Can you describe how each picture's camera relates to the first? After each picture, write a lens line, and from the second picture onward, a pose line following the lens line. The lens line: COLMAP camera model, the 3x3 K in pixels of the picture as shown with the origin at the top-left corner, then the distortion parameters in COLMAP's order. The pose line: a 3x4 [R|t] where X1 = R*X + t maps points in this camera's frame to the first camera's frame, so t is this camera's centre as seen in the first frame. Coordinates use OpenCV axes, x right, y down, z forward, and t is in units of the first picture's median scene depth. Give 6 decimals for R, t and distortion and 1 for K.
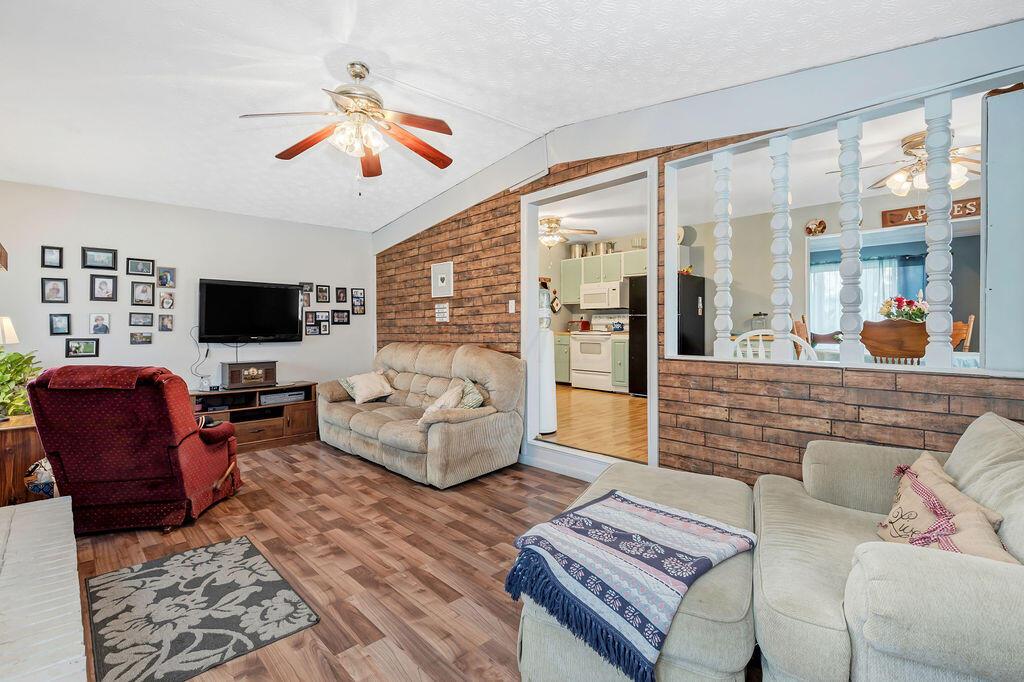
lens RADIAL K [[467.5, 0, 519.4], [0, 467.5, 323.2], [0, 0, 1]] dist [0.010776, -0.000920]
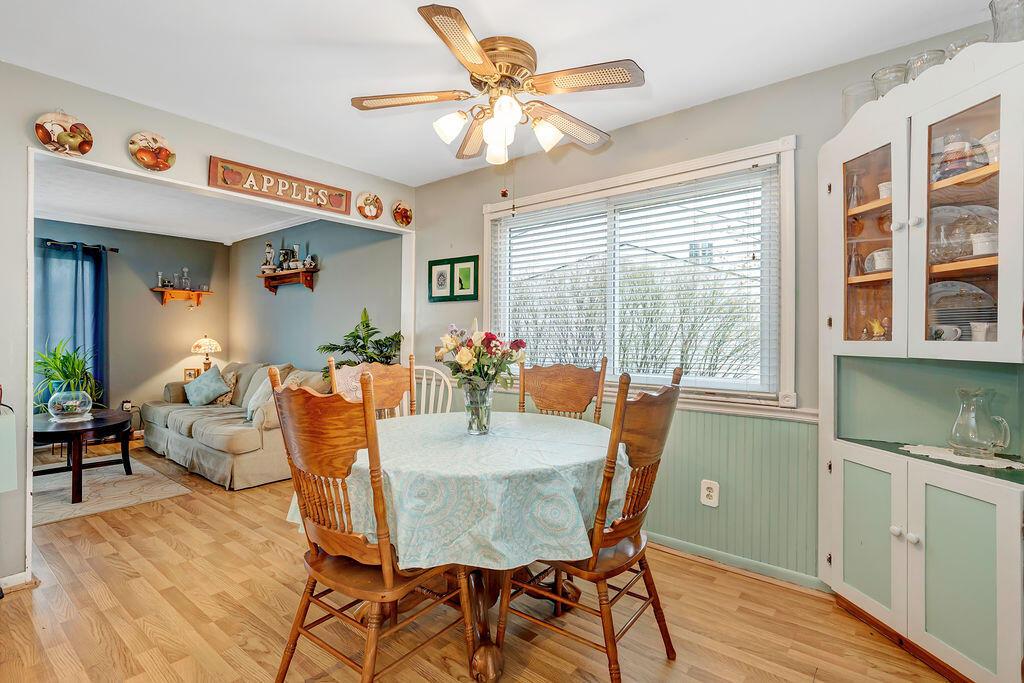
lens RADIAL K [[467.5, 0, 514.6], [0, 467.5, 341.4], [0, 0, 1]] dist [0.010776, -0.000920]
pose [[-0.130001, -0.004117, 0.991505, 0.362634], [-0.009415, 0.999951, 0.002918, -0.063246], [-0.991469, -0.008956, -0.130033, 1.345623]]
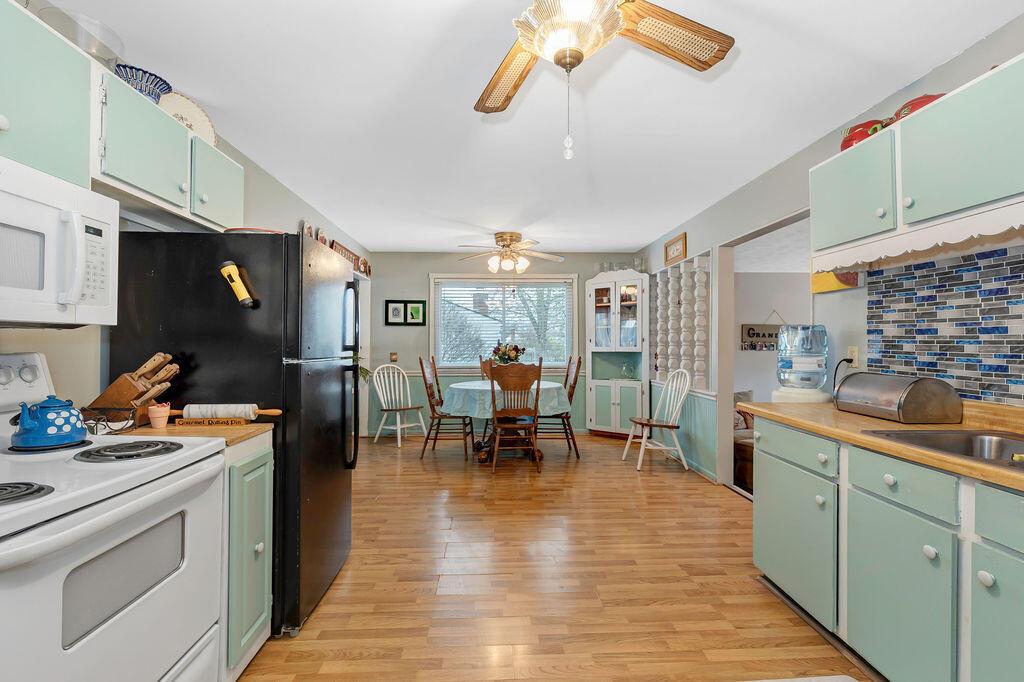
lens RADIAL K [[467.5, 0, 516.5], [0, 467.5, 350.0], [0, 0, 1]] dist [0.010776, -0.000920]
pose [[-0.746916, 0.002670, 0.664913, -0.175964], [0.005333, 0.999984, 0.001976, -0.056437], [-0.664897, 0.005022, -0.746918, 2.645099]]
